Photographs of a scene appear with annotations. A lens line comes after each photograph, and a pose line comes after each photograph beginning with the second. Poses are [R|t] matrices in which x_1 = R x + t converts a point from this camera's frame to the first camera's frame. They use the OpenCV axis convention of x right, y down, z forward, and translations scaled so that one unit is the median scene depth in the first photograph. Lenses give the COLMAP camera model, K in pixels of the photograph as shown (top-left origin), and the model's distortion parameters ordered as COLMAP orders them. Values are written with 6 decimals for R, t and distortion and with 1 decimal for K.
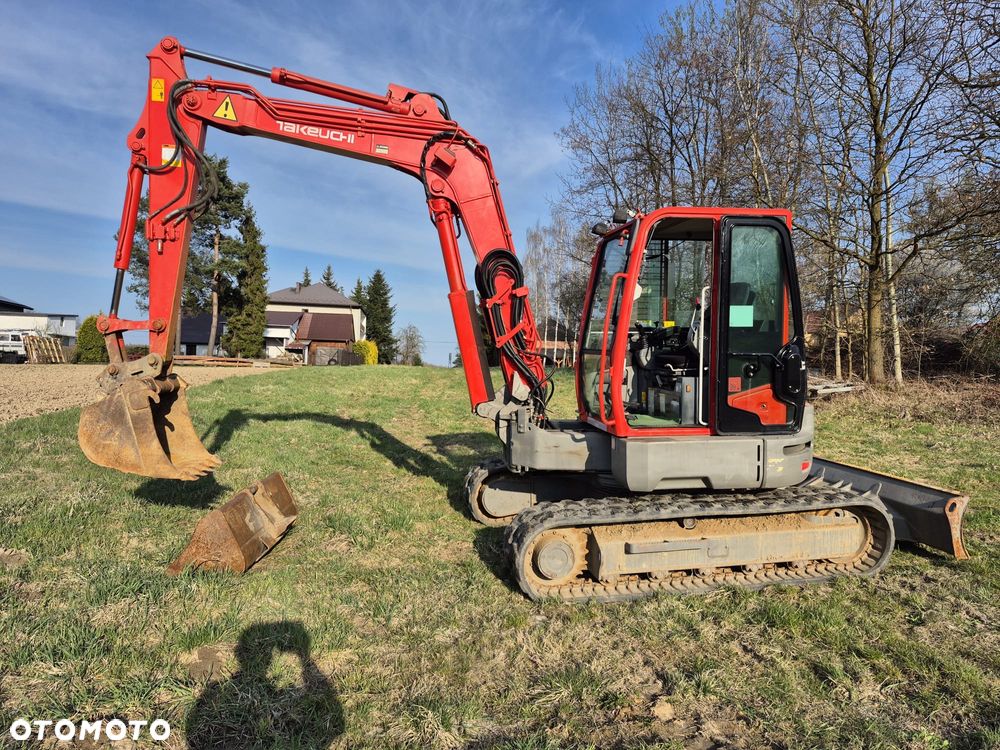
lens RADIAL K [[680.4, 0, 509.0], [0, 680.4, 380.3], [0, 0, 1]] dist [0.087037, -0.104365]
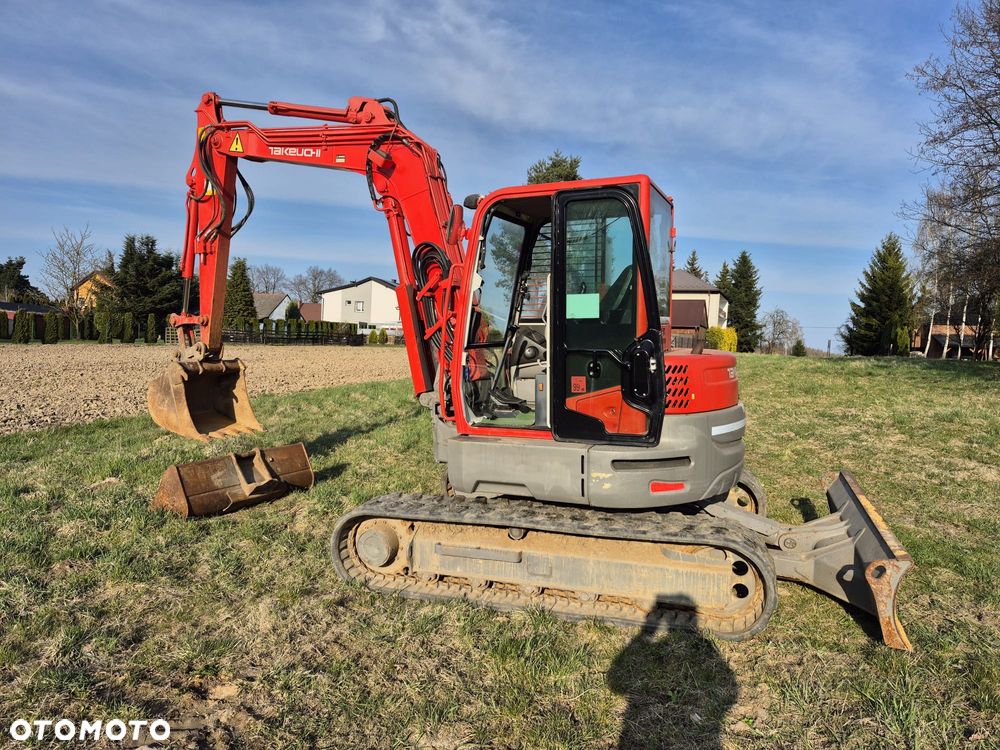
lens RADIAL K [[682.1, 0, 497.2], [0, 682.1, 383.5], [0, 0, 1]] dist [0.091812, -0.107293]
pose [[0.849168, 0.040410, -0.526575, 0.626092], [-0.027456, 0.999098, 0.032396, -0.018130], [0.527409, -0.013052, 0.849511, 0.185662]]
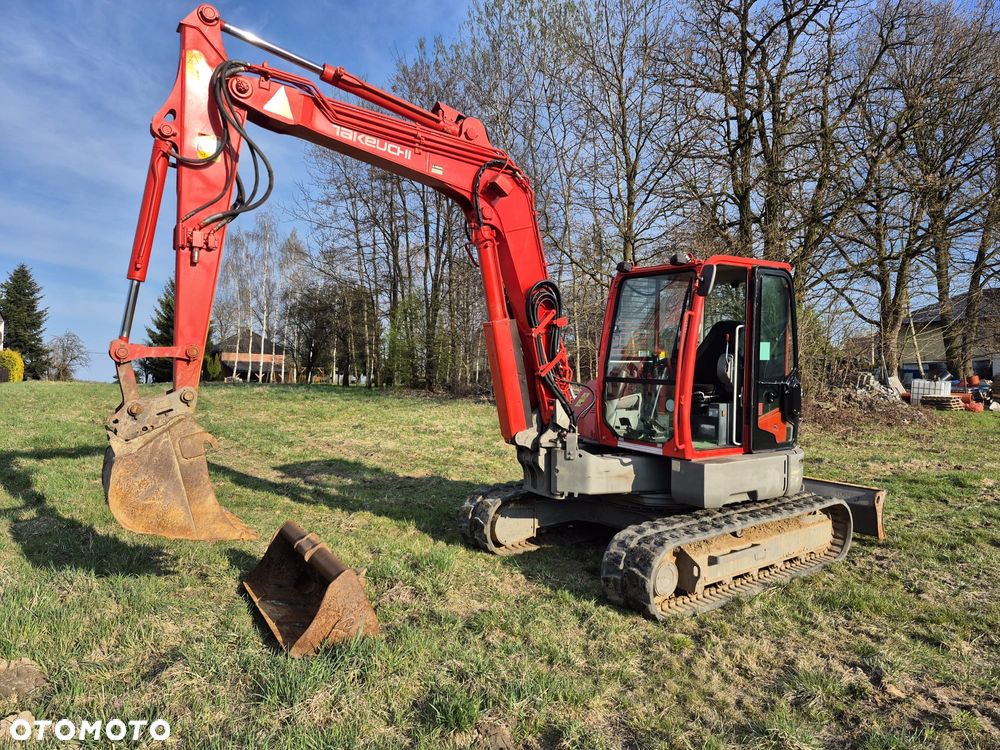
lens RADIAL K [[681.6, 0, 499.7], [0, 681.6, 376.9], [0, 0, 1]] dist [0.089767, -0.099142]
pose [[0.907278, -0.004716, 0.420506, -0.506273], [0.014792, 0.999676, -0.020704, -0.027742], [-0.420272, 0.025005, 0.907054, 0.106851]]
